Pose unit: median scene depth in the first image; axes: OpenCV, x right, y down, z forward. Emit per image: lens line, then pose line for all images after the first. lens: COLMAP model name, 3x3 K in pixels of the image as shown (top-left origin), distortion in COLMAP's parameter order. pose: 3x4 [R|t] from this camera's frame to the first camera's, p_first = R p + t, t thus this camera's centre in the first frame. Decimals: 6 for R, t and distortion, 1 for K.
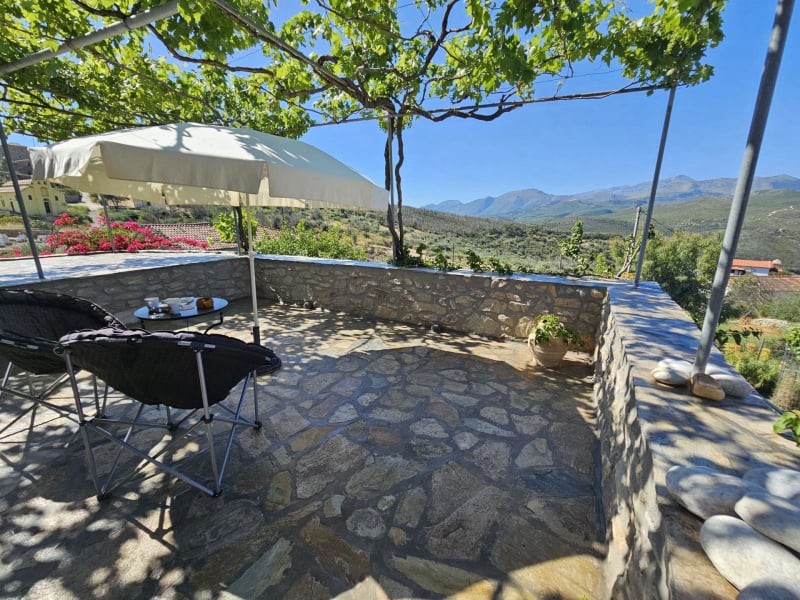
lens RADIAL K [[327.4, 0, 400.1], [0, 327.4, 296.7], [0, 0, 1]] dist [-0.005766, 0.002253]
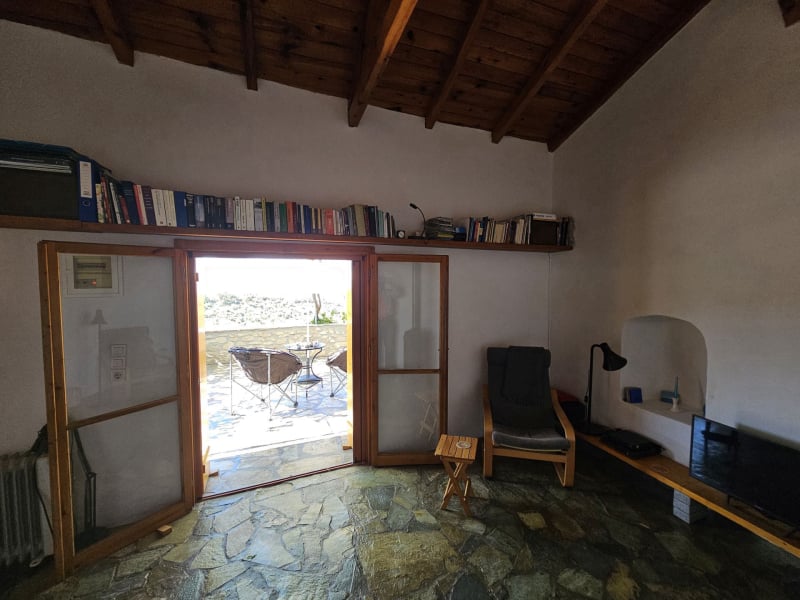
lens RADIAL K [[327.4, 0, 397.6], [0, 327.4, 297.7], [0, 0, 1]] dist [-0.005766, 0.002253]
pose [[0.687005, -0.043387, 0.725357, -1.163366], [0.185293, 0.975677, -0.117136, 0.056535], [-0.702631, 0.214877, 0.678334, -0.566801]]
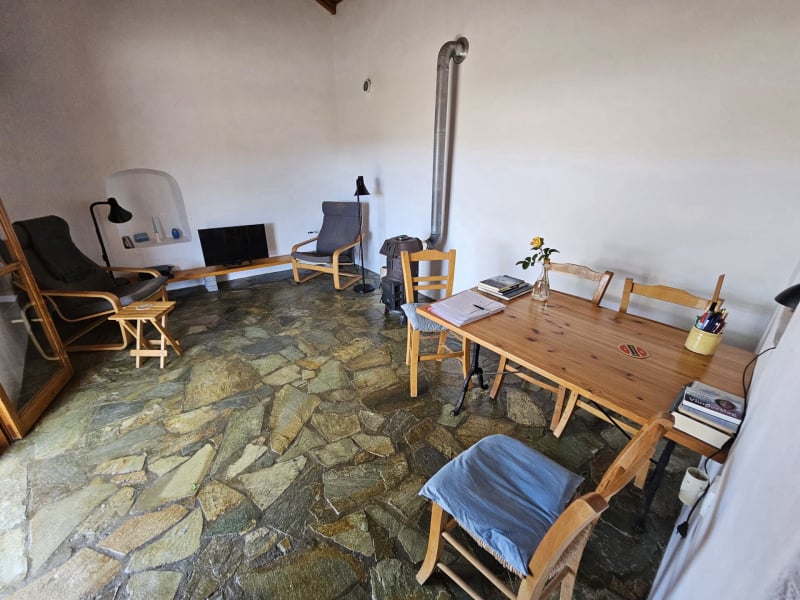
lens RADIAL K [[327.4, 0, 400.3], [0, 327.4, 296.5], [0, 0, 1]] dist [-0.005766, 0.002253]
pose [[-0.916275, -0.159958, 0.367225, -1.318673], [0.089496, 0.811867, 0.576942, -0.055636], [-0.390424, 0.561503, -0.729578, 0.113229]]
